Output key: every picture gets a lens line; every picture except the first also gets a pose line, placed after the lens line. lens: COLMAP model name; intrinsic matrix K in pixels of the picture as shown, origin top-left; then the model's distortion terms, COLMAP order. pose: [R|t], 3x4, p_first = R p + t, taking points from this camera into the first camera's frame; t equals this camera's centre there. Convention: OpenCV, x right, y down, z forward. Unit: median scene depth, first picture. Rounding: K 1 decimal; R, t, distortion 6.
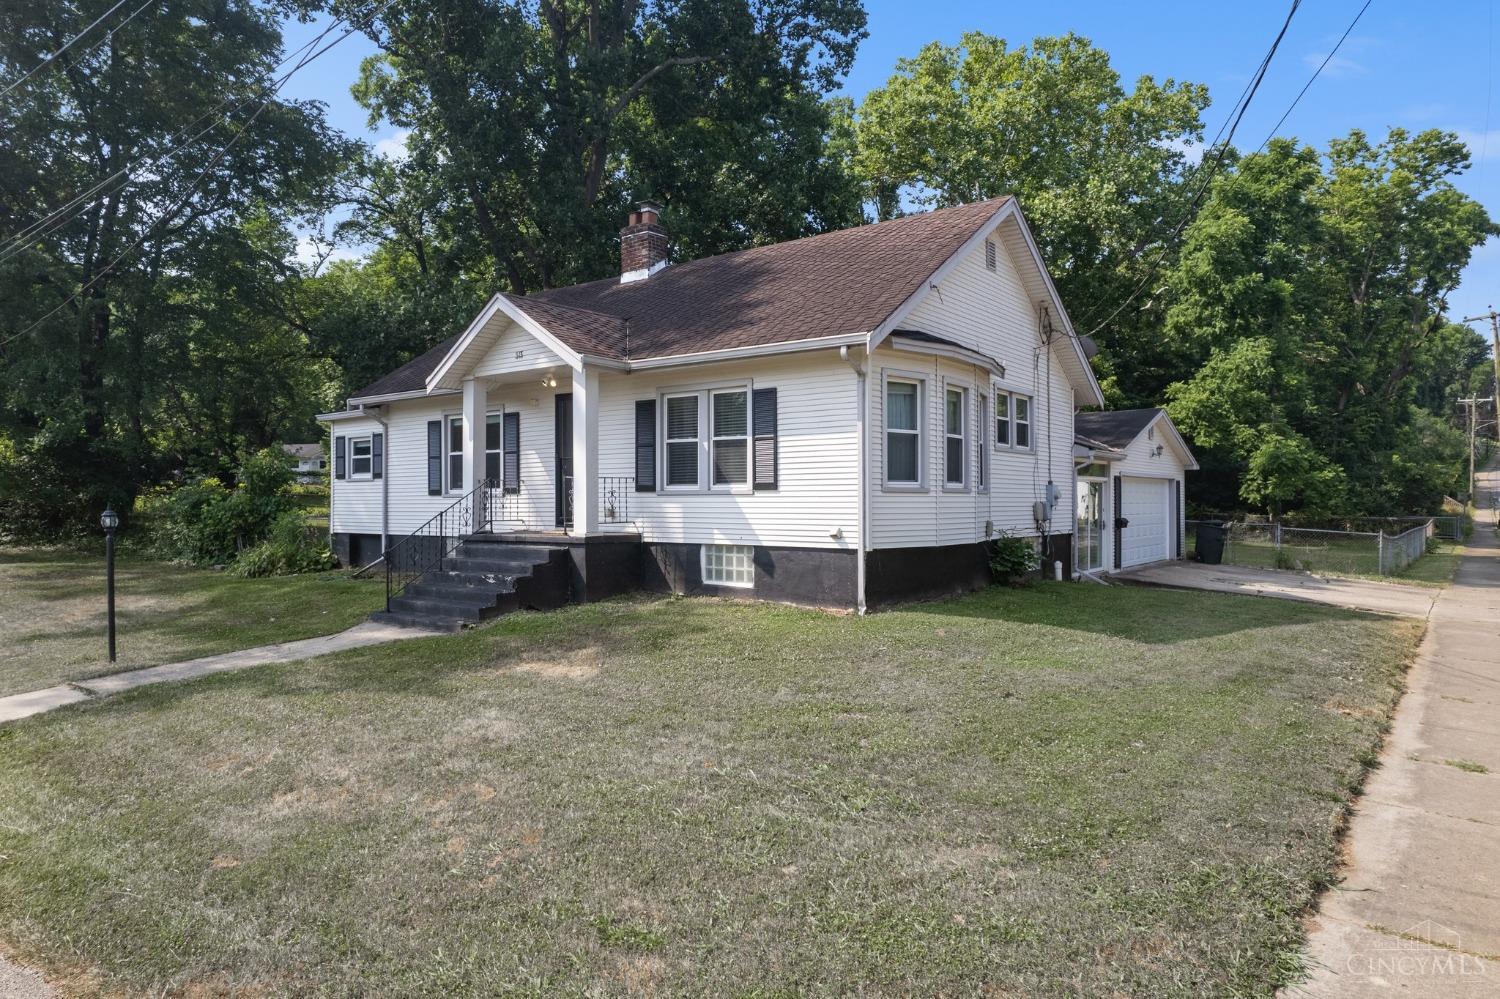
lens RADIAL K [[955.5, 0, 755.2], [0, 955.5, 494.9], [0, 0, 1]] dist [-0.079282, 0.082178]
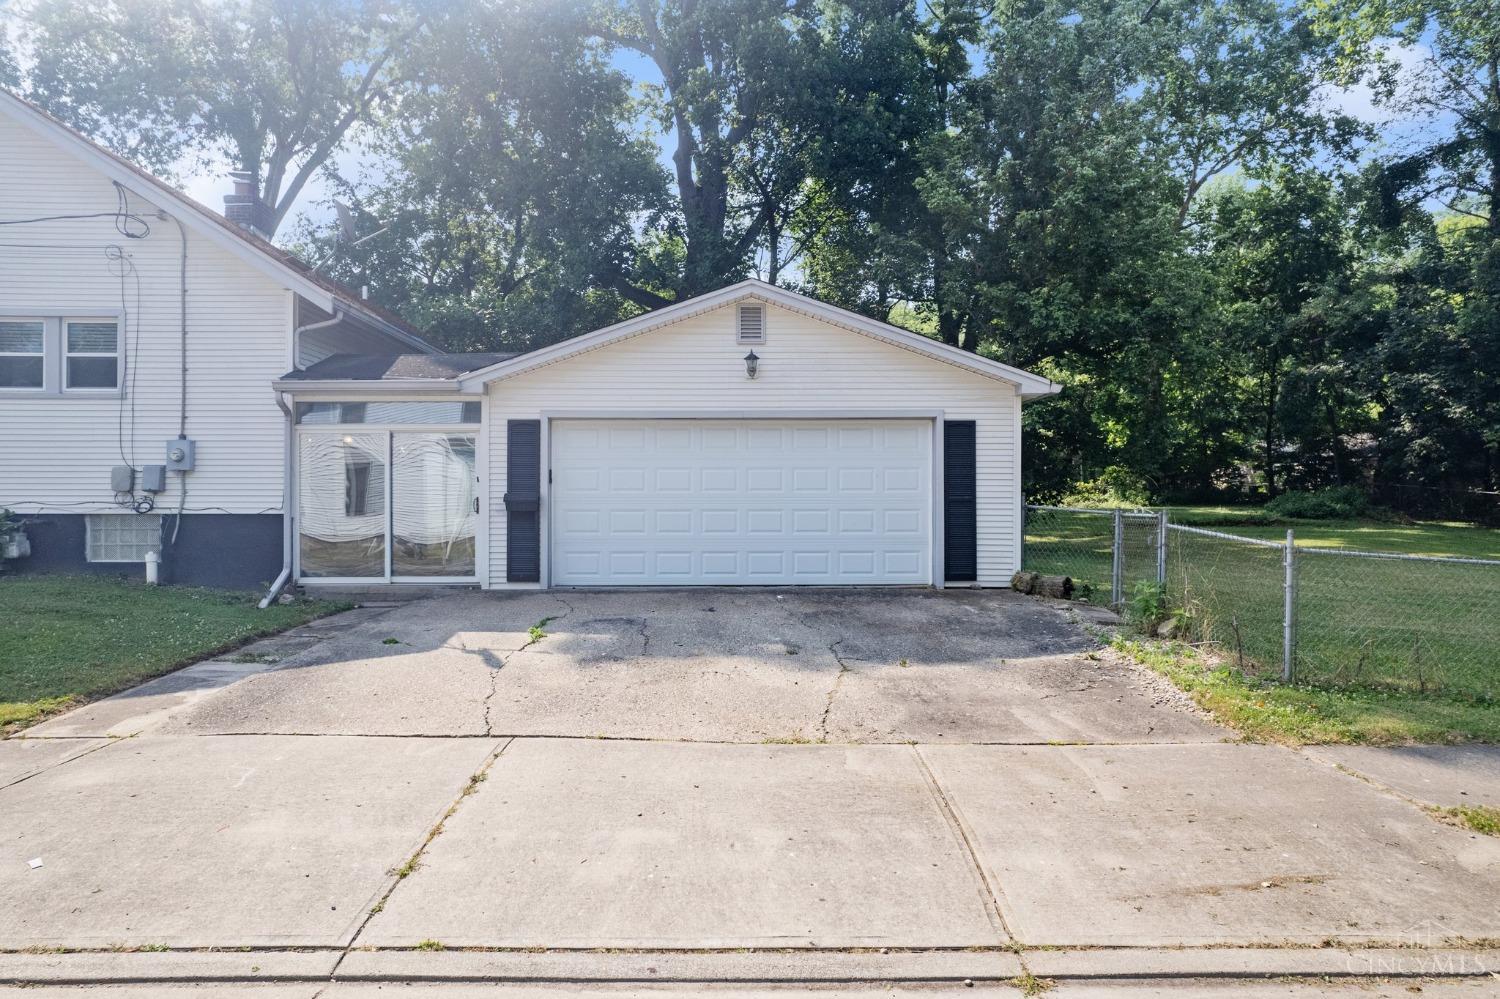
lens RADIAL K [[955.5, 0, 755.2], [0, 955.5, 494.9], [0, 0, 1]] dist [-0.079282, 0.082178]
pose [[0.640579, -0.006997, -0.767860, 1.027078], [0.006659, 0.999972, -0.003556, 0.031824], [0.767863, -0.002835, 0.640608, 0.828700]]
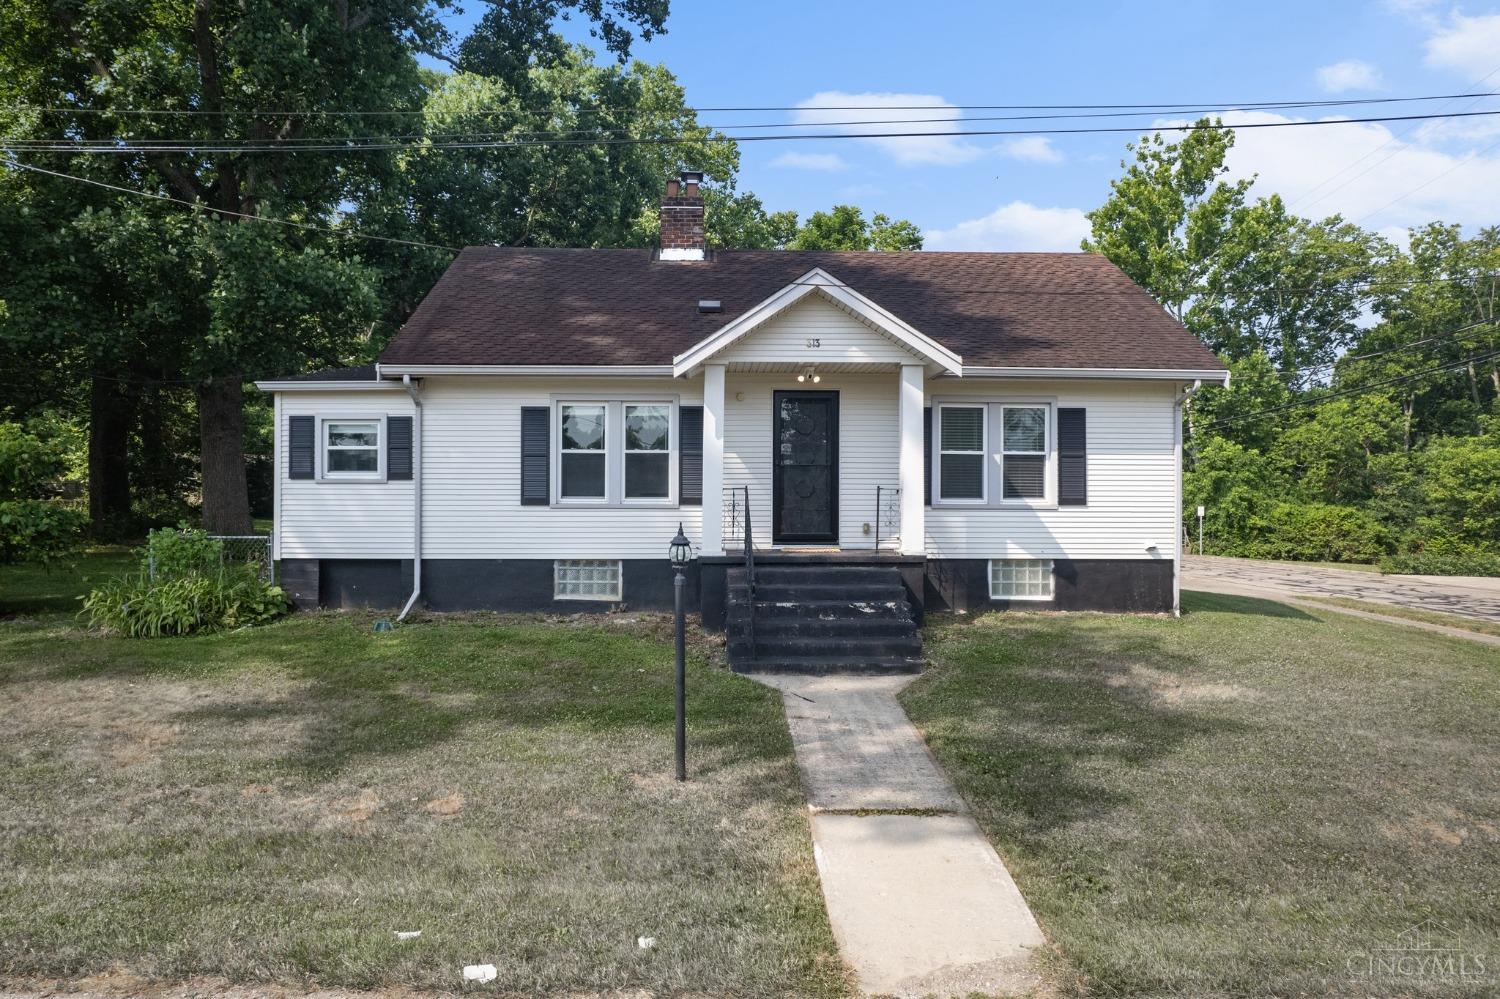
lens RADIAL K [[933.6, 0, 750.0], [0, 933.6, 499.5], [0, 0, 1]] dist [-0.044931, 0.001314]
pose [[0.786870, 0.019274, 0.616818, -0.635397], [-0.009563, 0.999773, -0.019042, 0.008147], [-0.617045, 0.009085, 0.786876, 0.299612]]
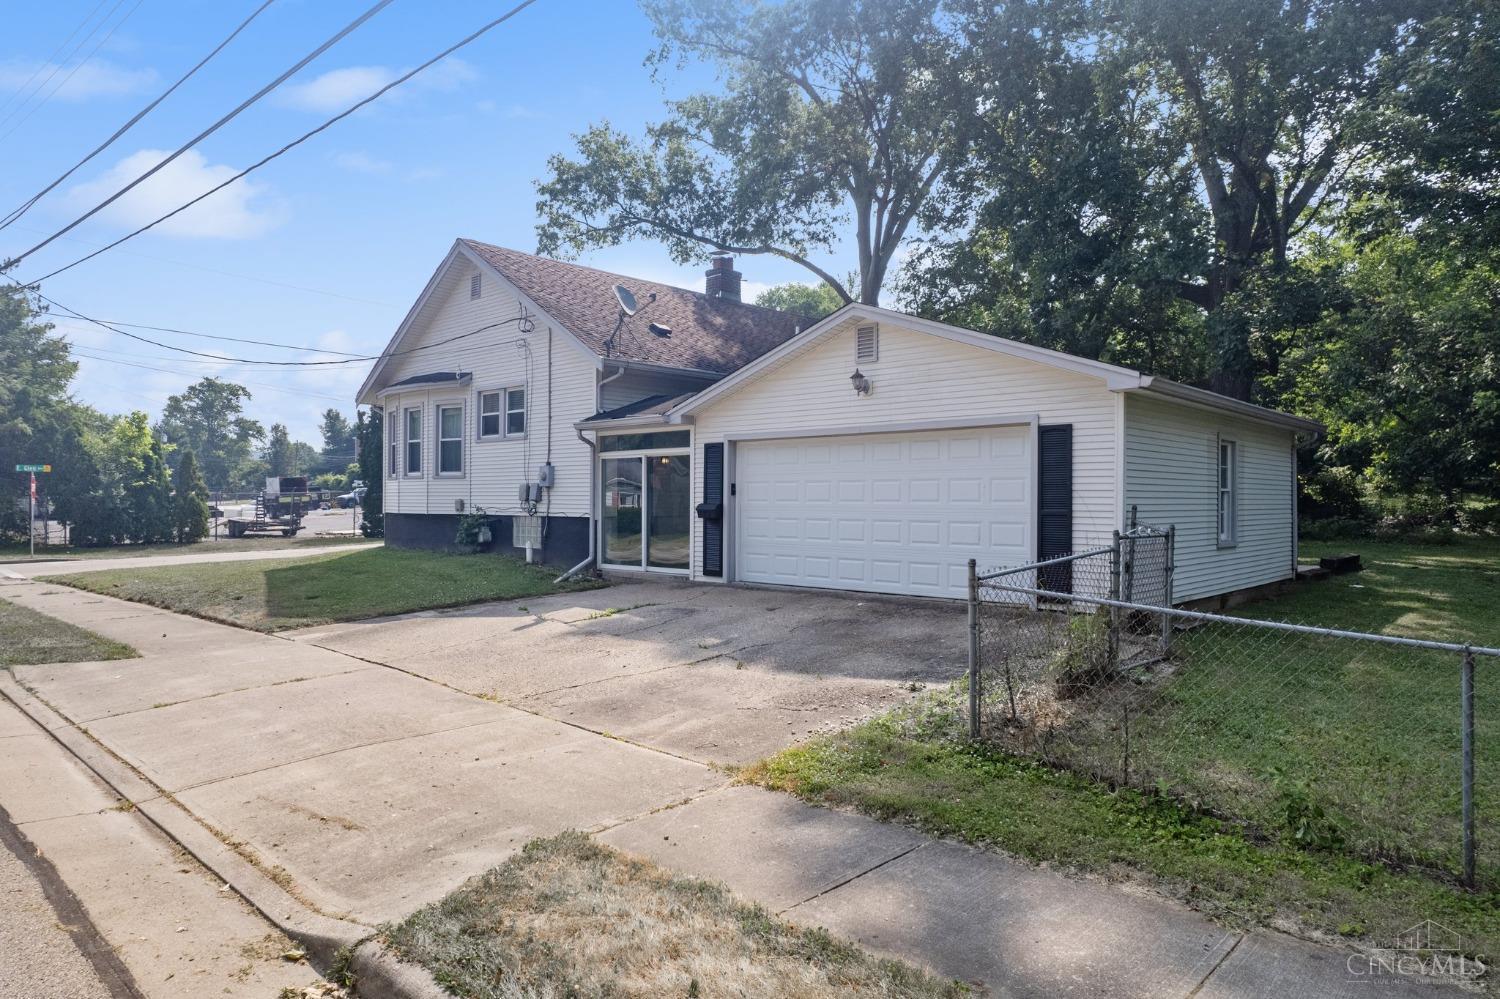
lens RADIAL K [[955.5, 0, 755.2], [0, 955.5, 494.9], [0, 0, 1]] dist [-0.079282, 0.082178]
pose [[-0.085473, -0.007187, -0.996315, 1.212955], [0.002099, 0.999970, -0.007394, 0.026303], [0.996338, -0.002723, -0.085455, 1.222401]]
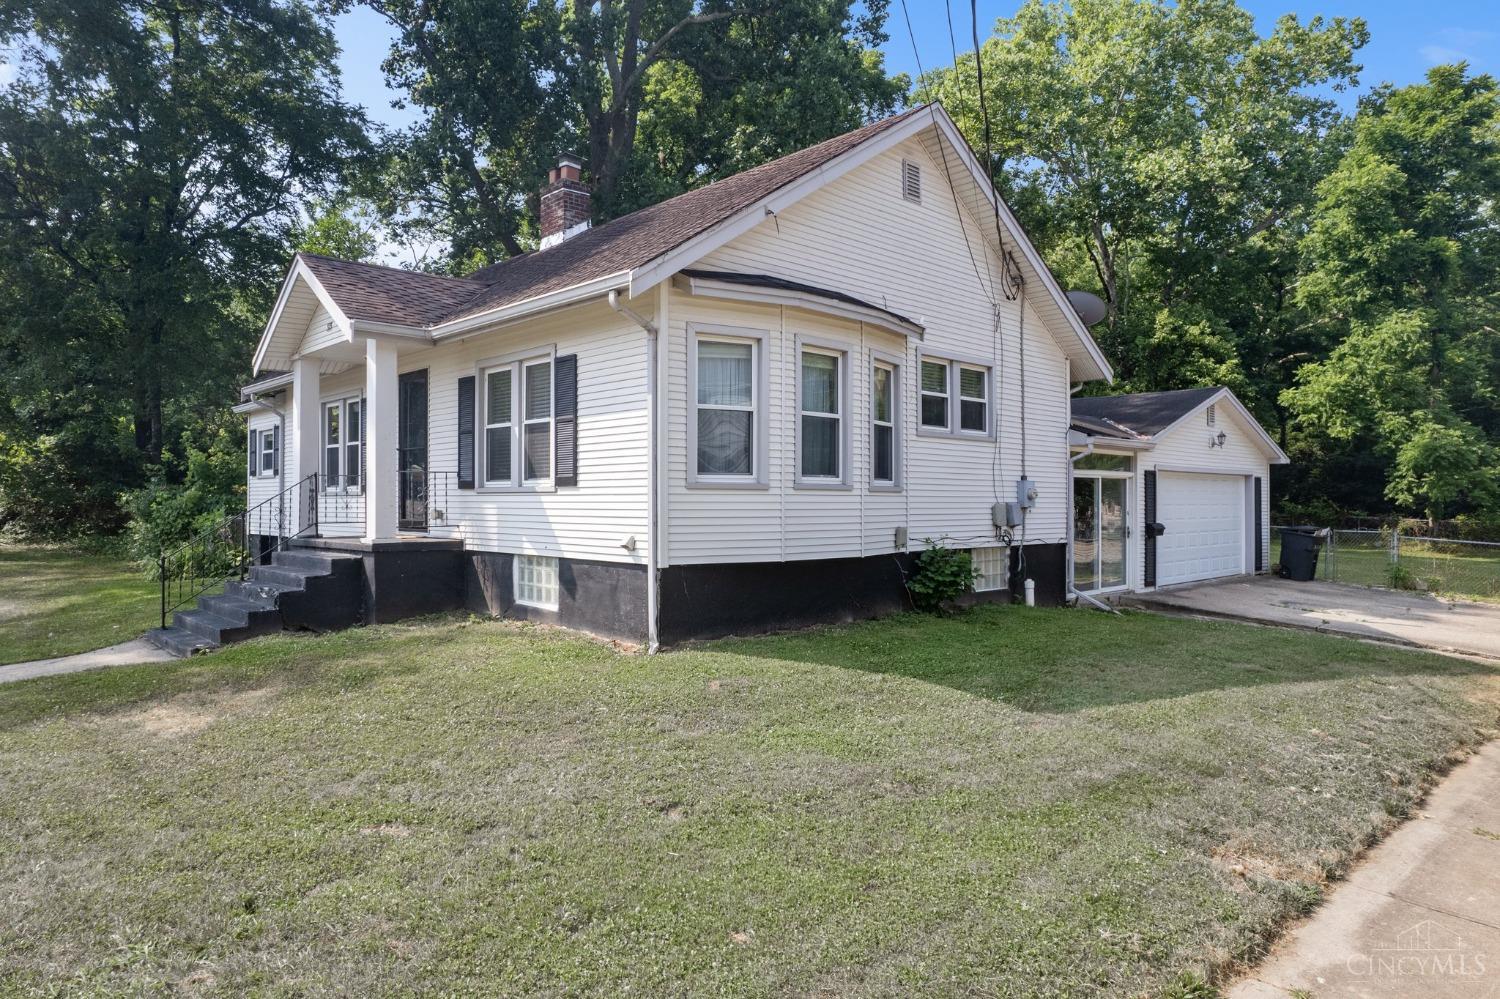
lens RADIAL K [[955.5, 0, 755.2], [0, 955.5, 494.9], [0, 0, 1]] dist [-0.079282, 0.082178]
pose [[0.987305, 0.000883, -0.158832, 0.204382], [-0.000960, 0.999999, -0.000406, 0.001493], [0.158831, 0.000553, 0.987306, 0.183595]]
